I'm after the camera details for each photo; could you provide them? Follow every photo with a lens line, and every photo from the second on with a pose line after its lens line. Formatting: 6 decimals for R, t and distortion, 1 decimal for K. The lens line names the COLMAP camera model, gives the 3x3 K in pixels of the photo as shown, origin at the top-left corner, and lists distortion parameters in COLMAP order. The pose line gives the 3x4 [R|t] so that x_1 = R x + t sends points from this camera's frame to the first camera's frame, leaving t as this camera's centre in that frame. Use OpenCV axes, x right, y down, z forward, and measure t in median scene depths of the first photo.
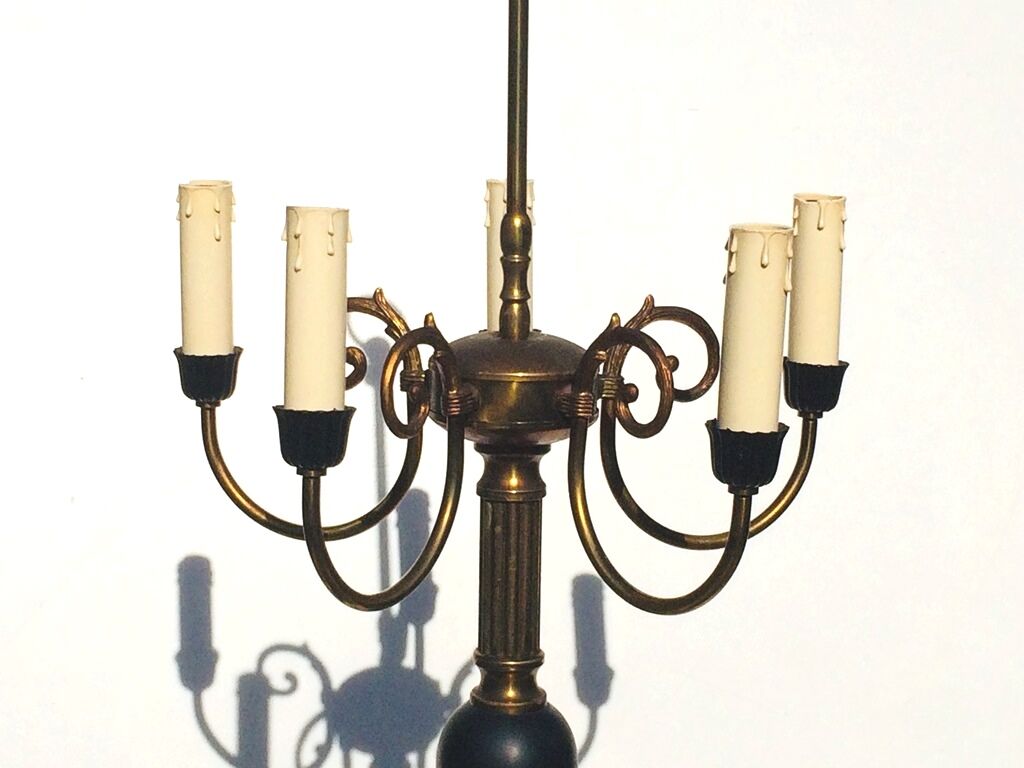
lens RADIAL K [[2121.6, 0, 510.7], [0, 2121.6, 381.6], [0, 0, 1]] dist [0.043922, 0.363576]
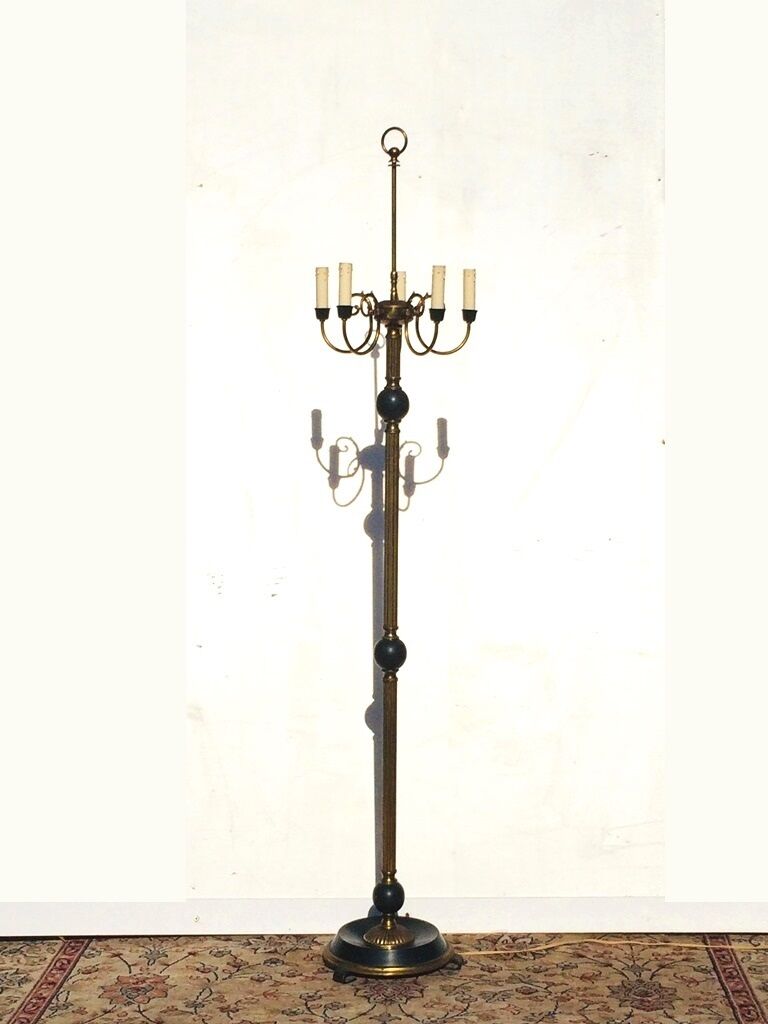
lens RADIAL K [[1659.7, 0, 384.0], [0, 1659.7, 512.0], [0, 0, 1]] dist [0.012385, 0.062534]
pose [[0.995041, 0.001564, -0.099450, 0.307656], [-0.006698, 0.998660, -0.051314, 0.562417], [0.099237, 0.051725, 0.993719, -2.242316]]
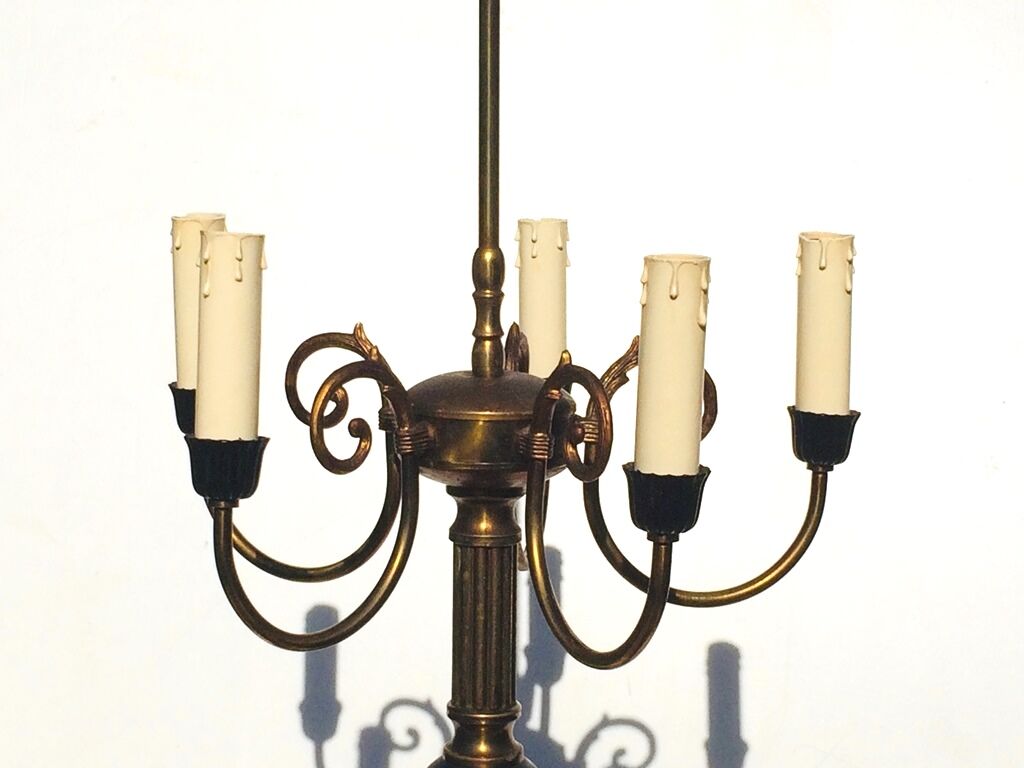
lens RADIAL K [[2121.6, 0, 510.7], [0, 2121.6, 381.6], [0, 0, 1]] dist [0.043922, 0.363576]
pose [[0.982243, 0.021047, -0.186427, 0.187915], [-0.028035, 0.998997, -0.034928, 0.014782], [0.185505, 0.039534, 0.981848, 0.054155]]
